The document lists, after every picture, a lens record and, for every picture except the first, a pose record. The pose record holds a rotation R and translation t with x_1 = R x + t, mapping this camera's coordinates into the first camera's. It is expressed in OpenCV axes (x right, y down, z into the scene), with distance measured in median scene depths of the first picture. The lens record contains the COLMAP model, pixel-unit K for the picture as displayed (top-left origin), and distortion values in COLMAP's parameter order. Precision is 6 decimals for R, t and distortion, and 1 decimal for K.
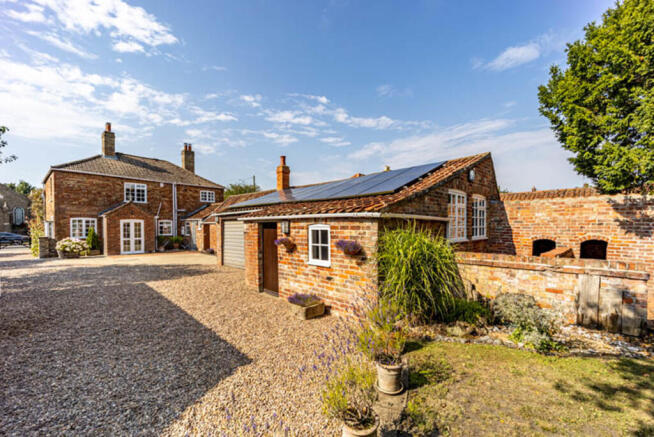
lens RADIAL K [[282.9, 0, 332.9], [0, 282.9, 231.2], [0, 0, 1]] dist [0.012070, -0.000055]
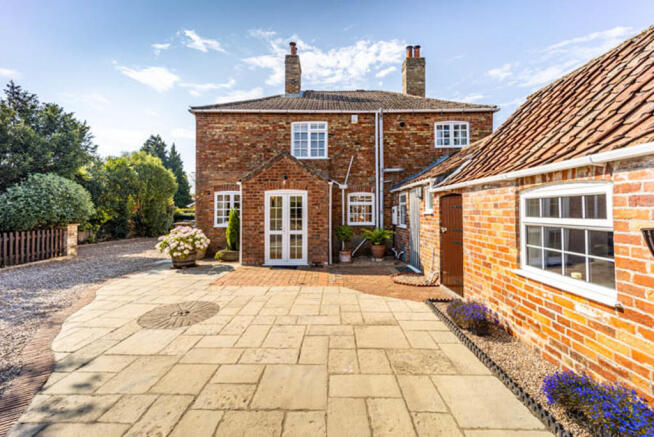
lens RADIAL K [[269.6, 0, 319.9], [0, 269.6, 210.7], [0, 0, 1]] dist [0.007027, -0.000184]
pose [[0.652118, -0.005889, -0.758095, -0.332833], [-0.011517, 0.999777, -0.017673, -0.000550], [0.758030, 0.020255, 0.651905, 0.740213]]
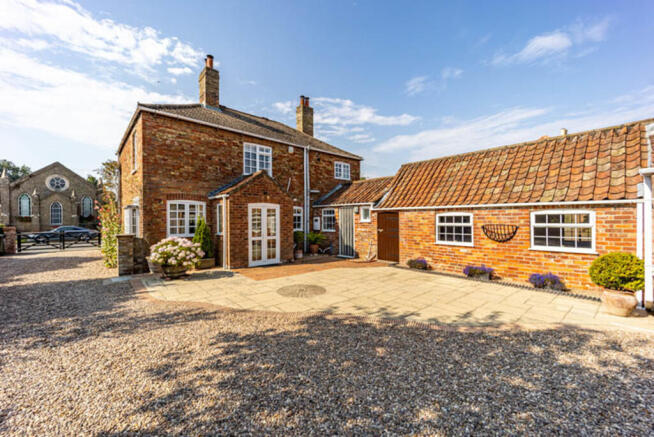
lens RADIAL K [[269.6, 0, 327.2], [0, 269.6, 223.3], [0, 0, 1]] dist [0.007027, -0.000184]
pose [[0.993752, -0.003406, -0.111558, -0.510290], [0.002585, 0.999969, -0.007501, 0.002385], [0.111580, 0.007166, 0.993730, 0.476415]]
